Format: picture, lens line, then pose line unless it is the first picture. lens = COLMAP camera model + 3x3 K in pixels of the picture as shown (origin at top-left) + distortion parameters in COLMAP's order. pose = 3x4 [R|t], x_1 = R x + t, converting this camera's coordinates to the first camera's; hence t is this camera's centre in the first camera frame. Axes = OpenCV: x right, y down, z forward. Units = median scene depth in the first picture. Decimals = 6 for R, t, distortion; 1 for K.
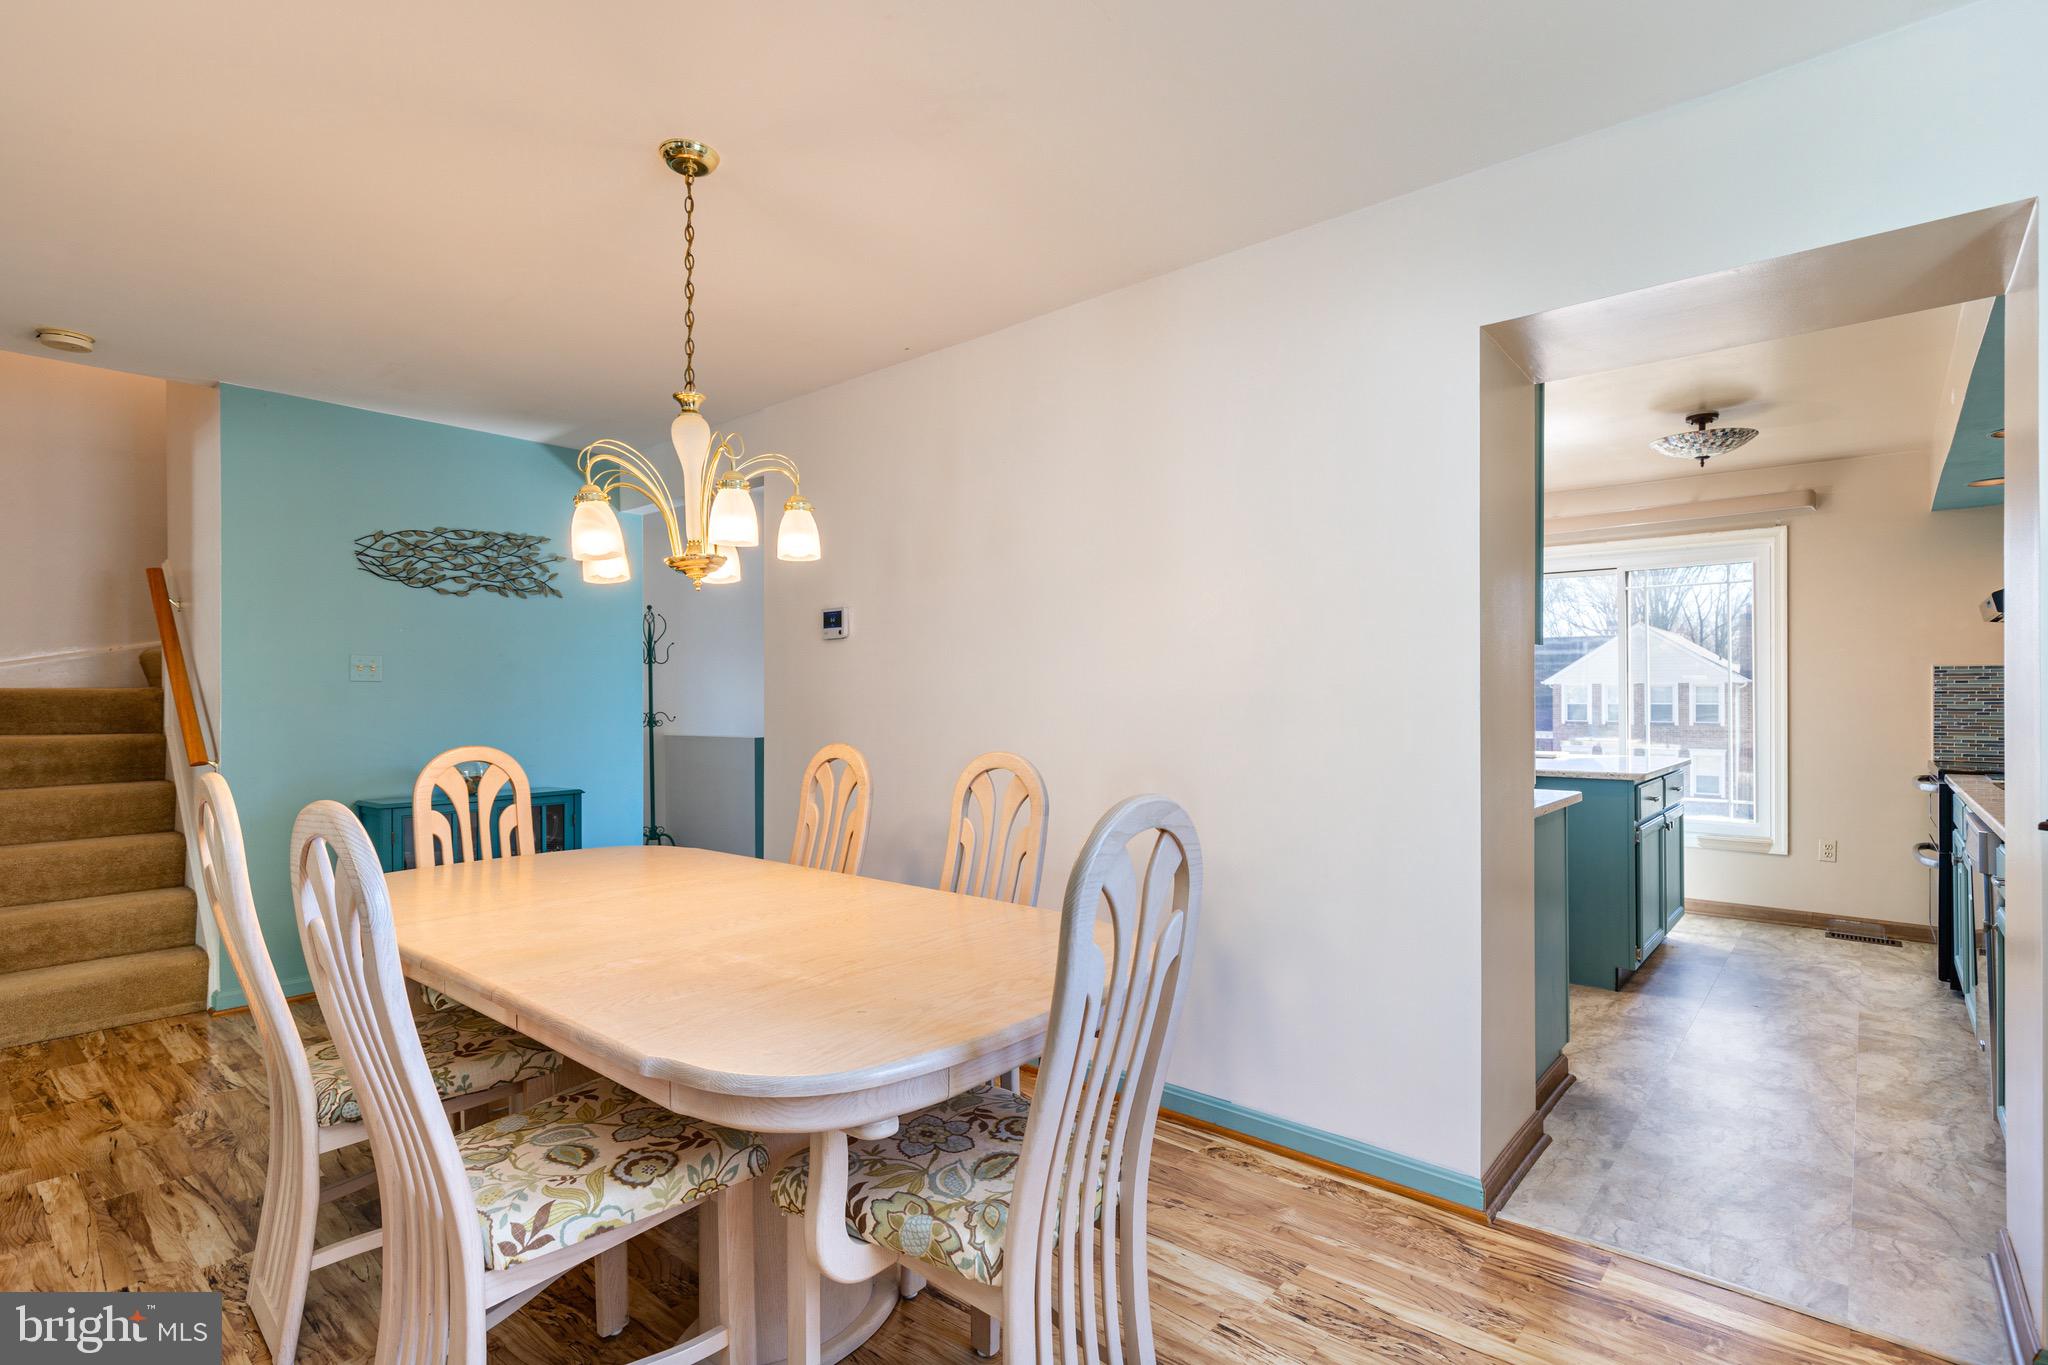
lens RADIAL K [[980.2, 0, 1037.5], [0, 980.2, 688.9], [0, 0, 1]] dist [0.002740, 0.000537]
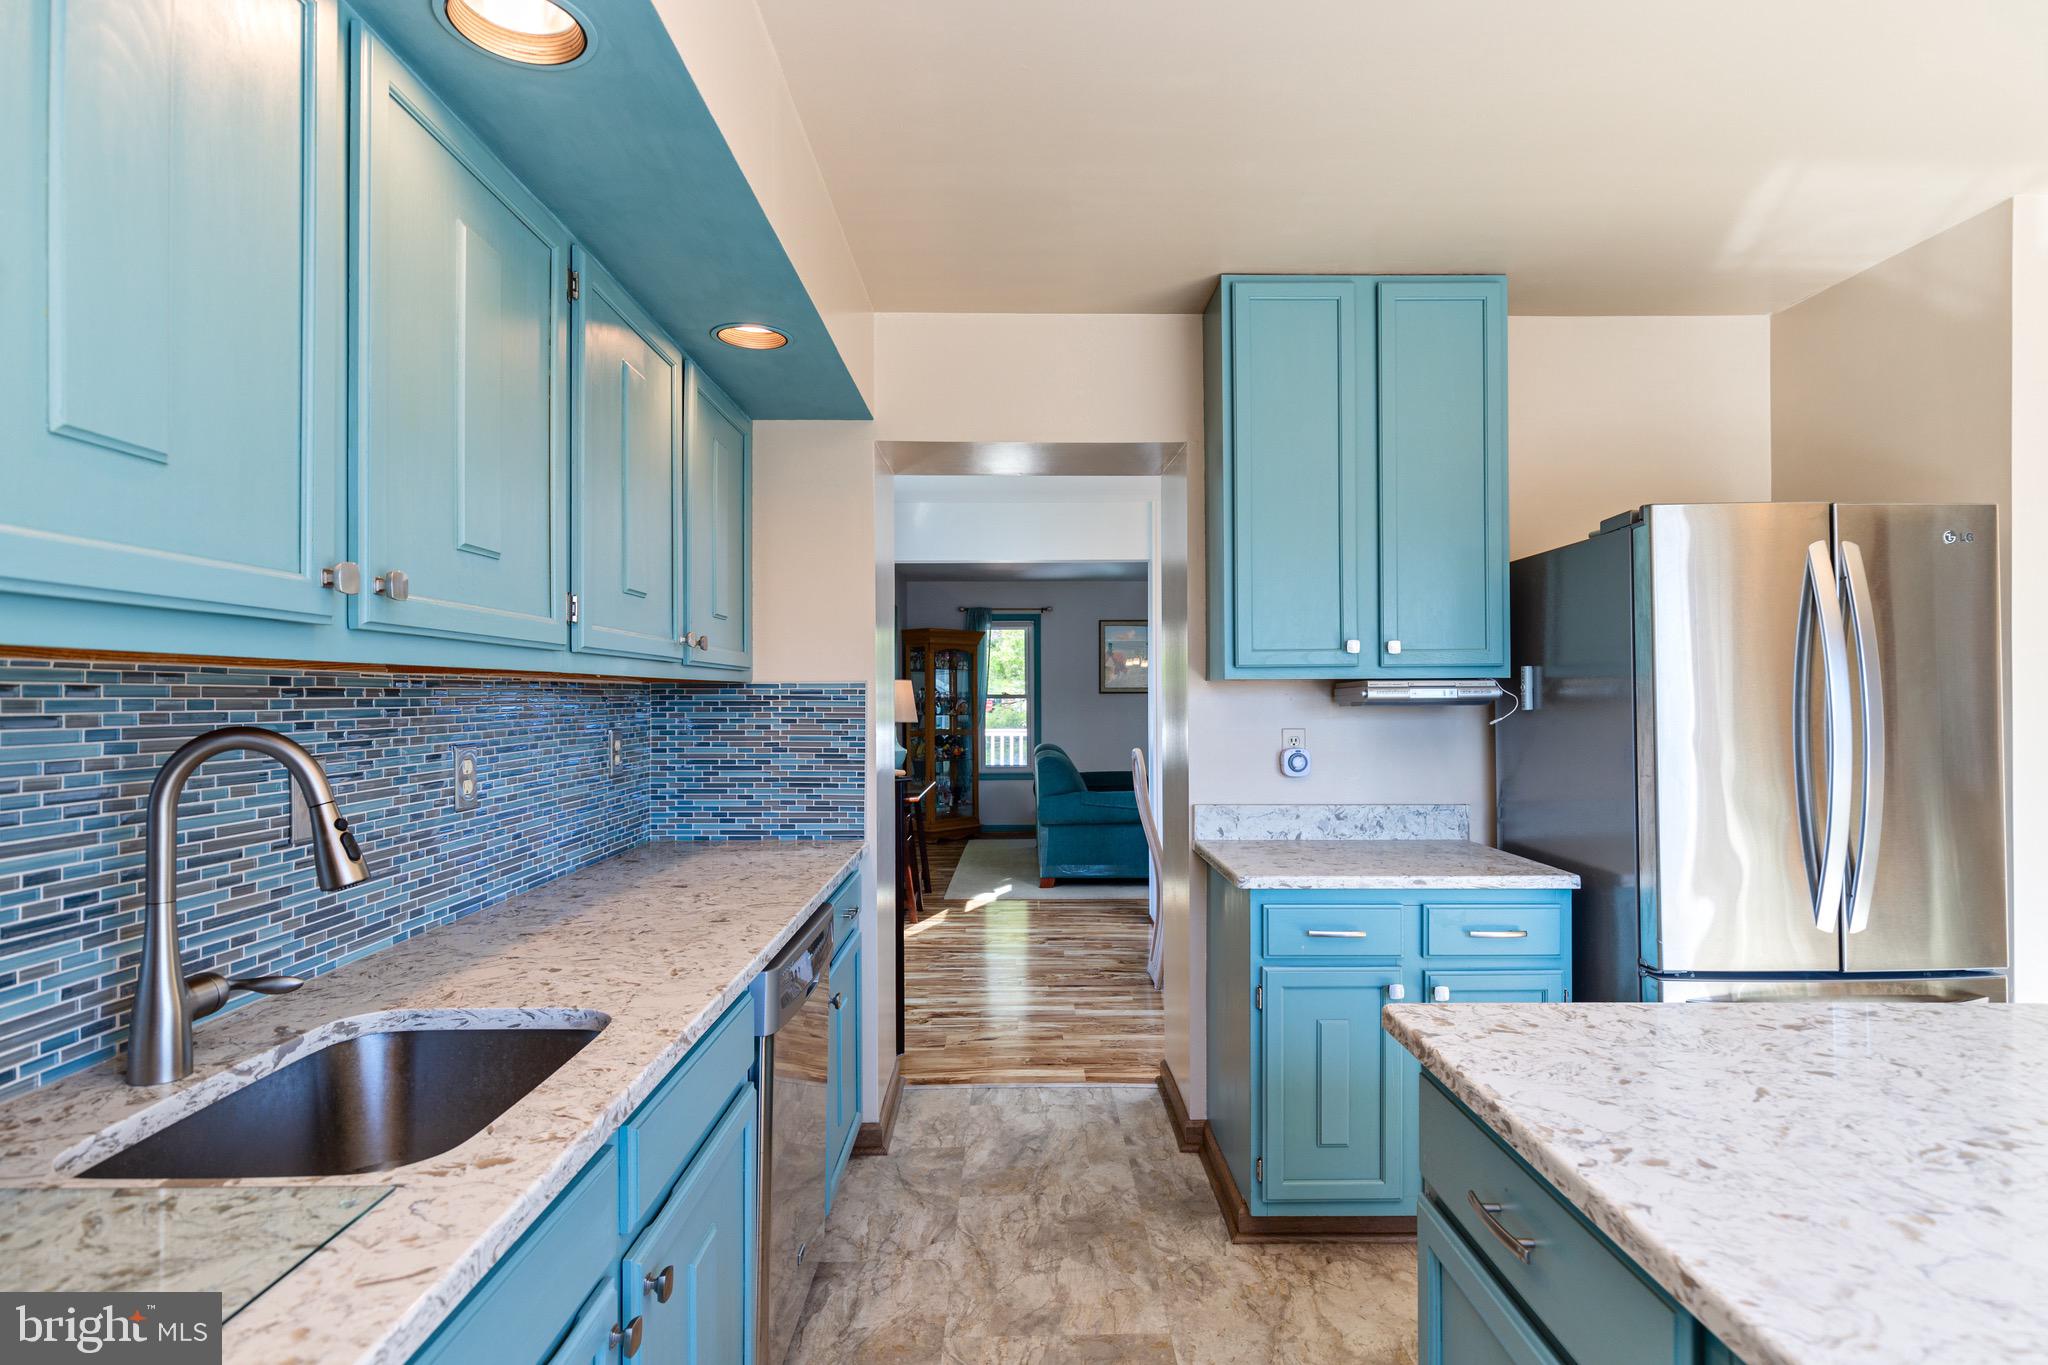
lens RADIAL K [[1069.3, 0, 1038.9], [0, 1069.3, 688.9], [0, 0, 1]] dist [0.001548, 0.001300]
pose [[-0.749421, 0.002146, -0.662090, 0.883320], [0.009035, 0.999935, -0.006985, -0.021032], [0.662032, -0.011216, -0.749392, 1.115070]]
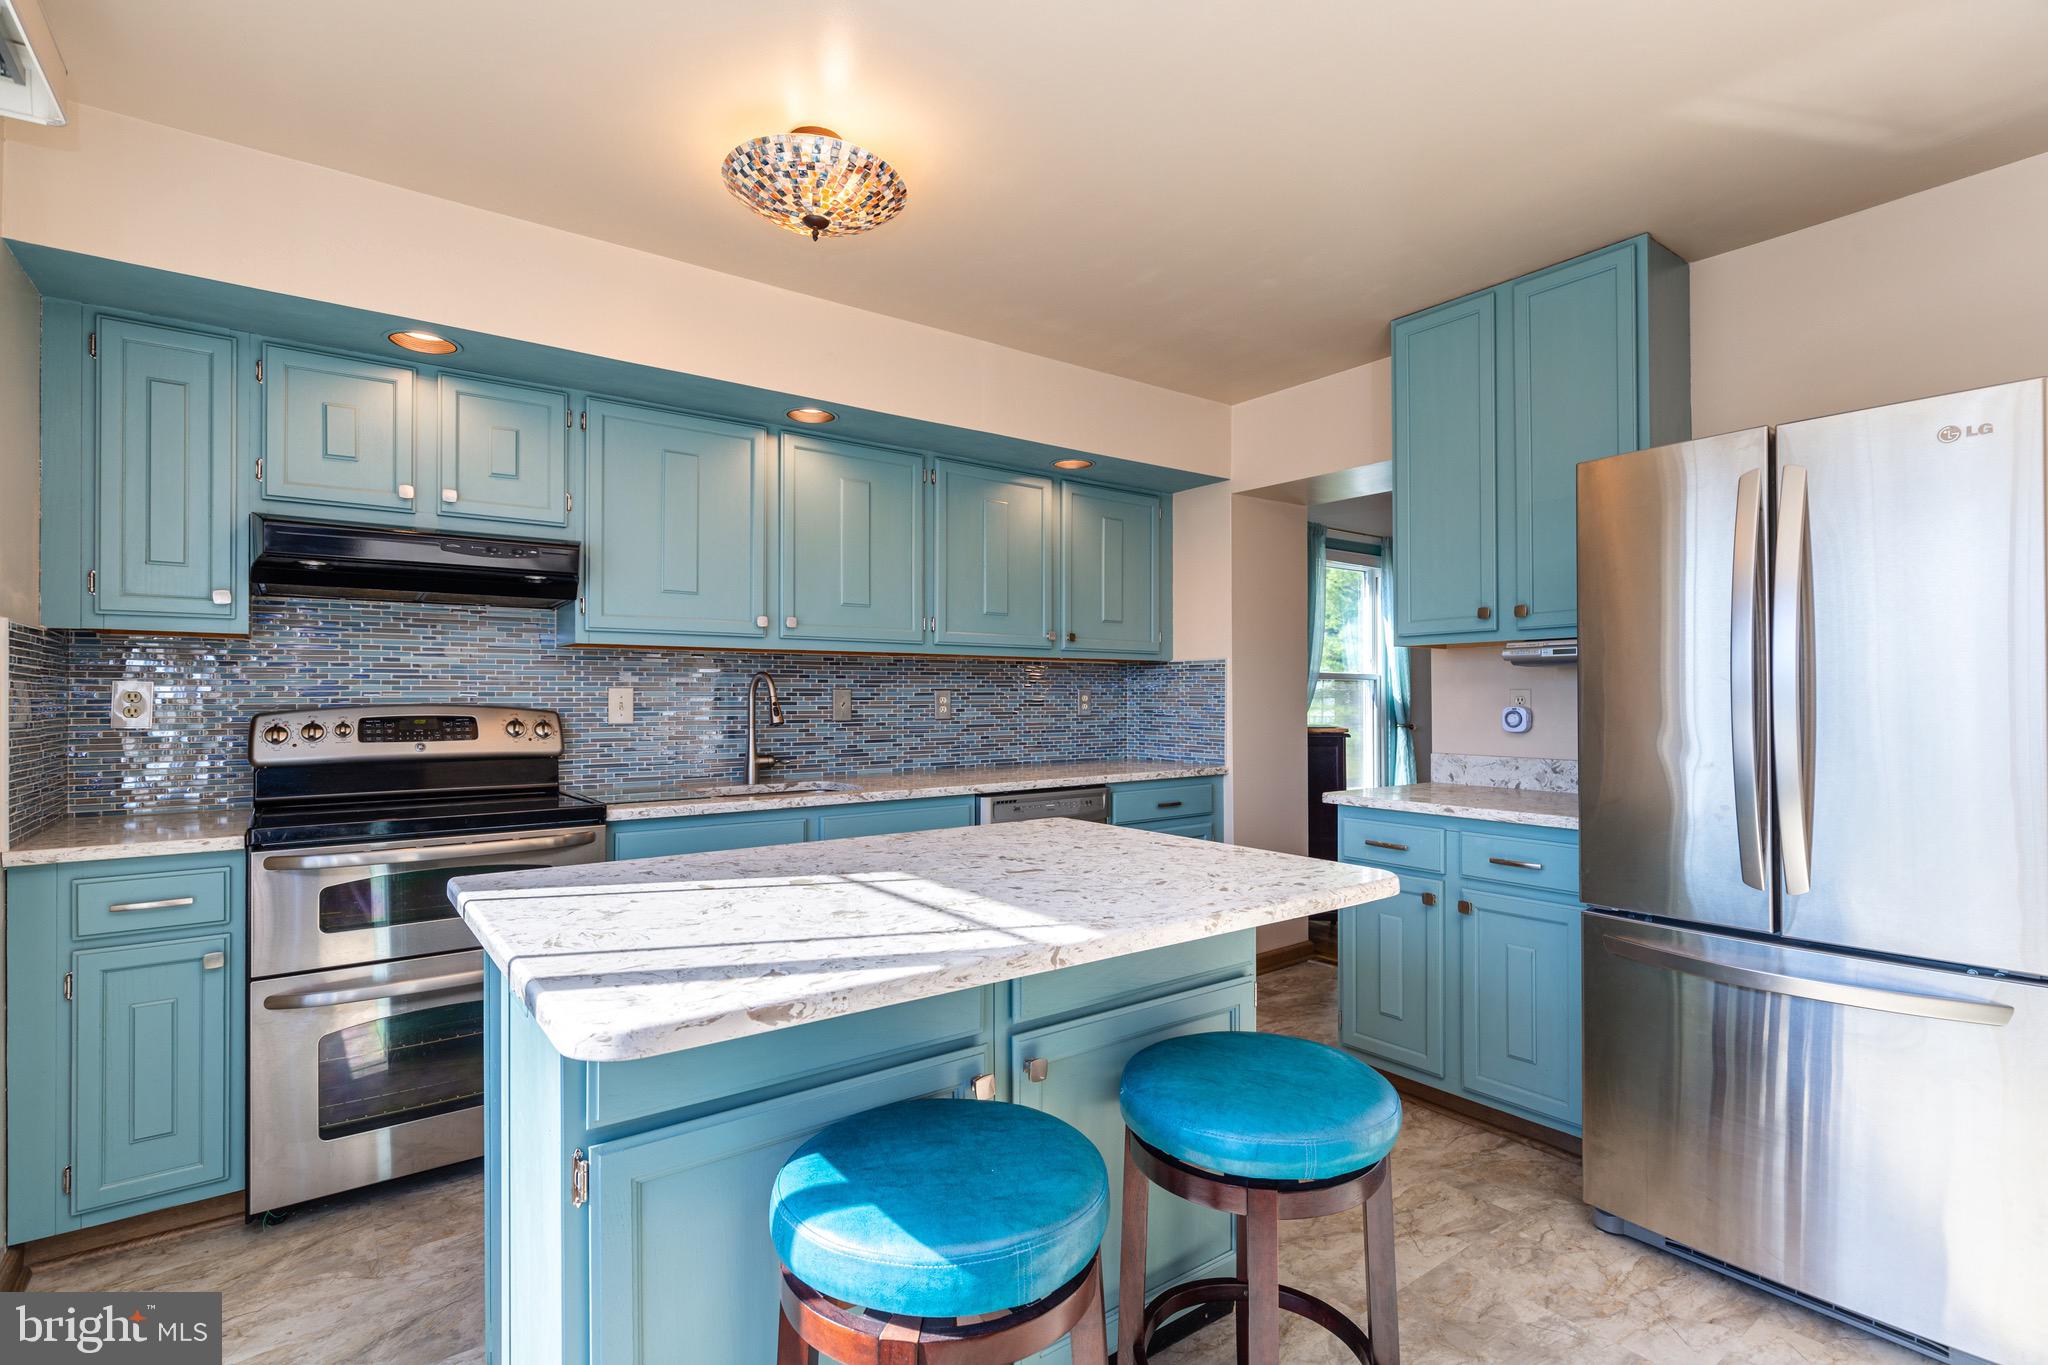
lens RADIAL K [[980.2, 0, 1037.5], [0, 980.2, 688.9], [0, 0, 1]] dist [0.002740, 0.000537]
pose [[-0.977479, 0.006038, 0.210946, 0.465511], [0.002876, 0.999879, -0.015291, 0.013119], [-0.211013, -0.014340, -0.977378, 1.490543]]
